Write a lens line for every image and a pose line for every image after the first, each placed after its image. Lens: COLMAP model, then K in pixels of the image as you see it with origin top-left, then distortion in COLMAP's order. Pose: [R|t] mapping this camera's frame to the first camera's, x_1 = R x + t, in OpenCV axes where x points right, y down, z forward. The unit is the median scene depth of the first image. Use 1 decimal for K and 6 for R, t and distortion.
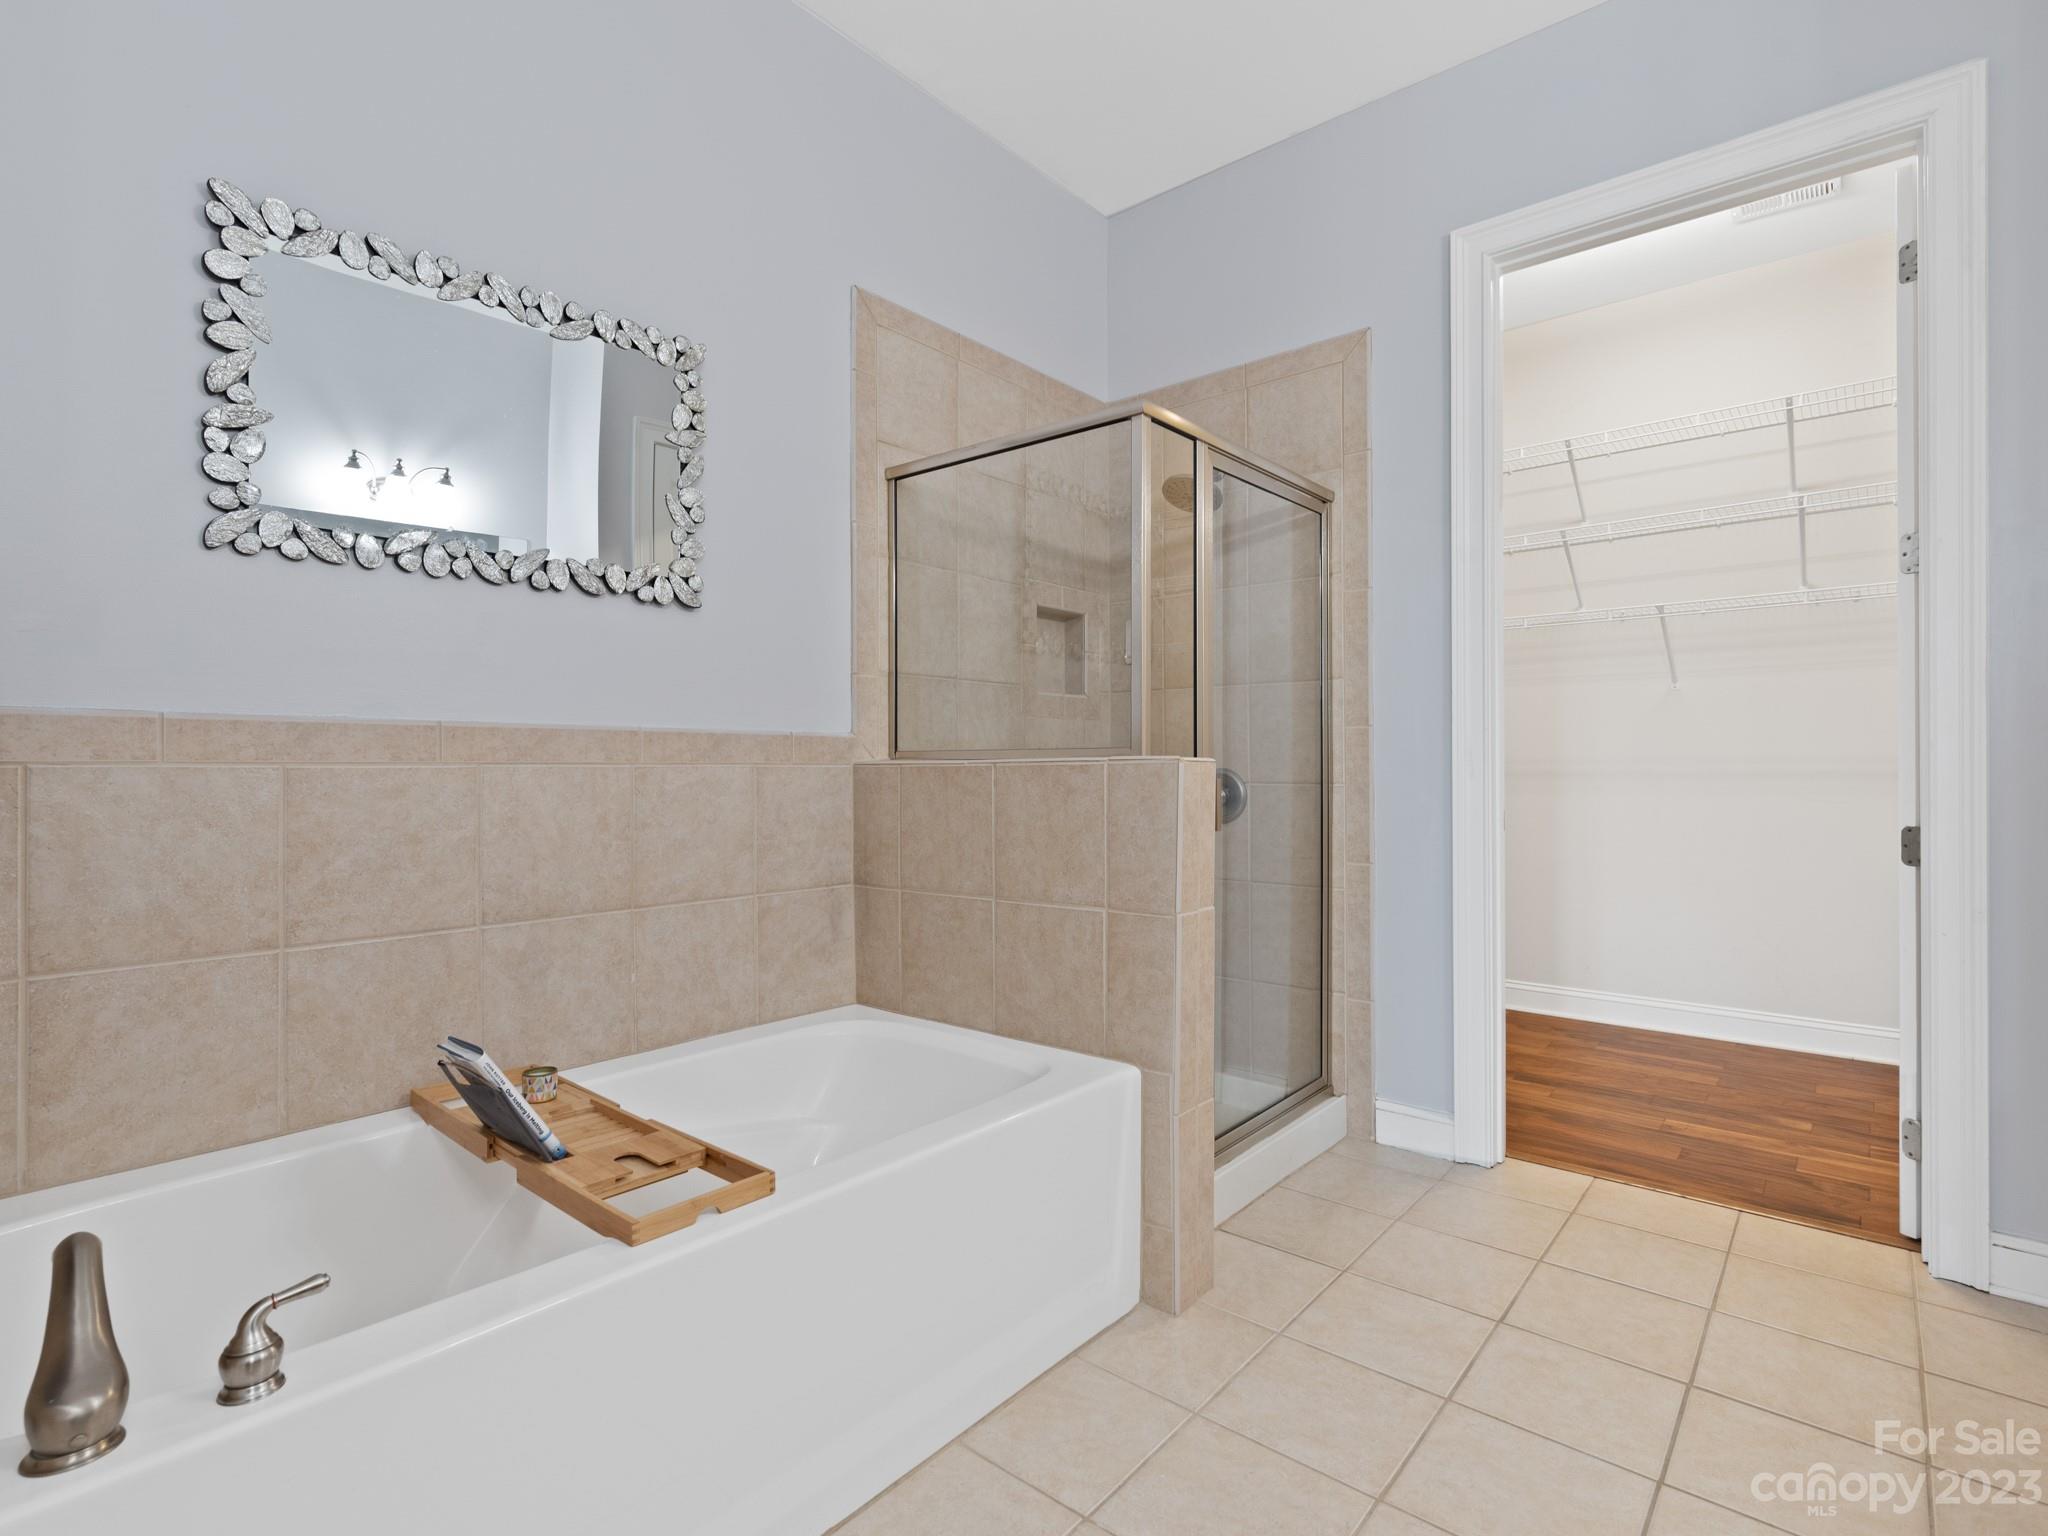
lens RADIAL K [[1005.2, 0, 1028.7], [0, 1005.2, 759.8], [0, 0, 1]] dist [-0.001209, 0.000392]
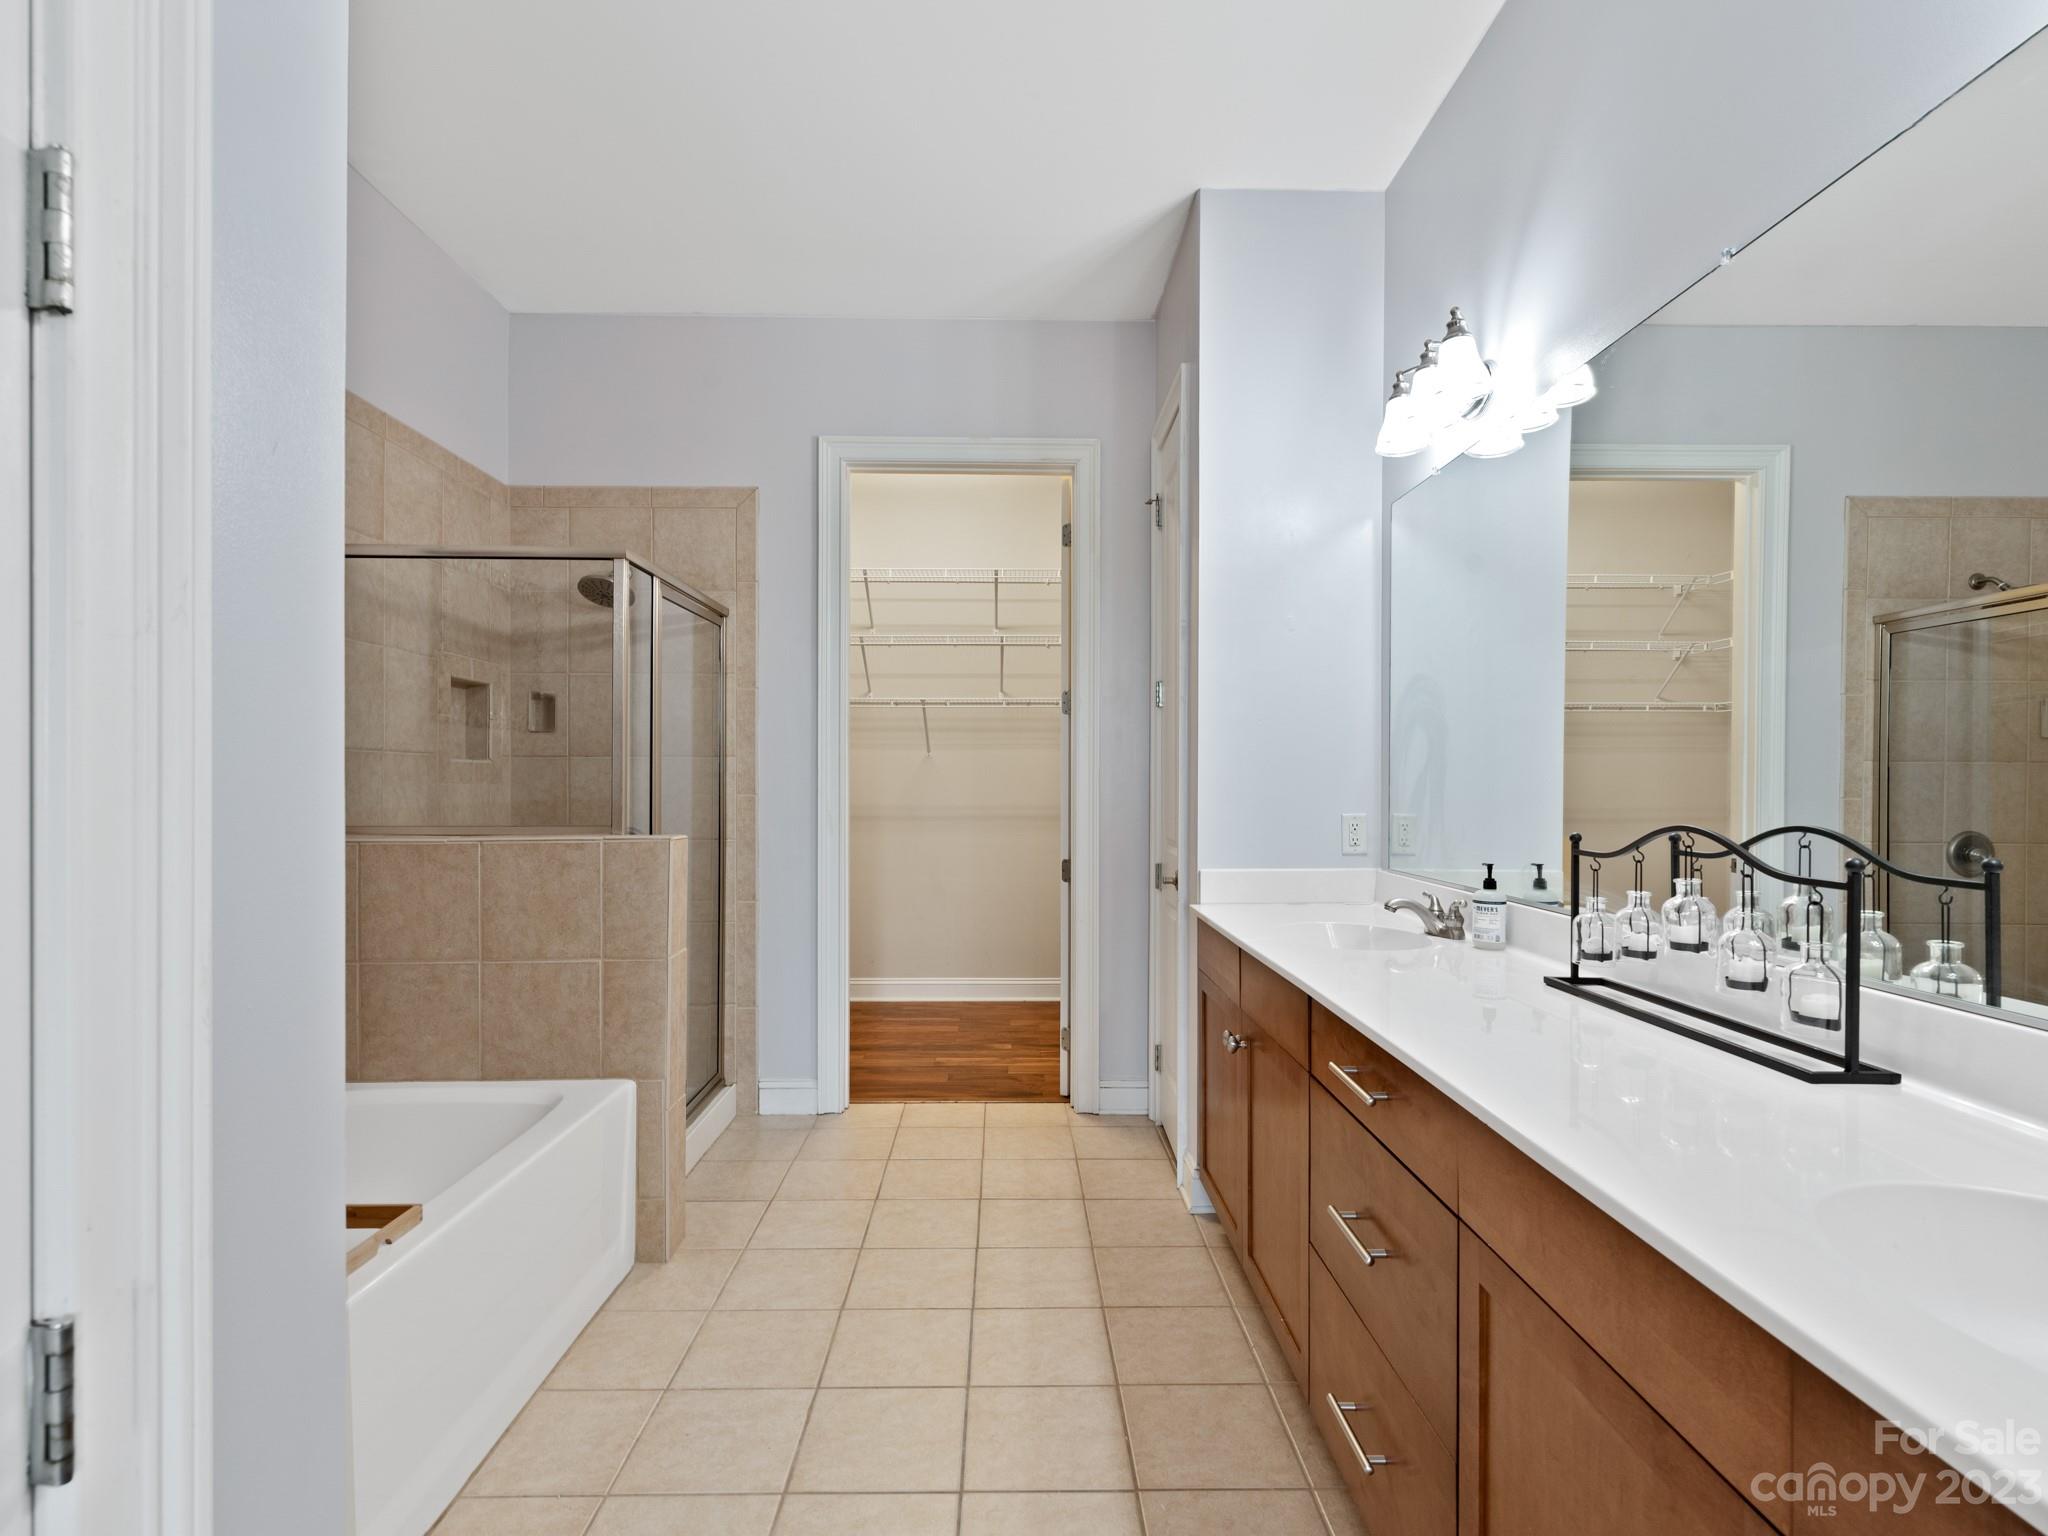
lens RADIAL K [[1005.2, 0, 1028.7], [0, 1005.2, 759.8], [0, 0, 1]] dist [-0.001209, 0.000392]
pose [[0.748764, 0.017706, 0.662600, -0.270546], [-0.008539, 0.999818, -0.017068, -0.062188], [-0.662782, 0.007122, 0.748779, -0.217337]]
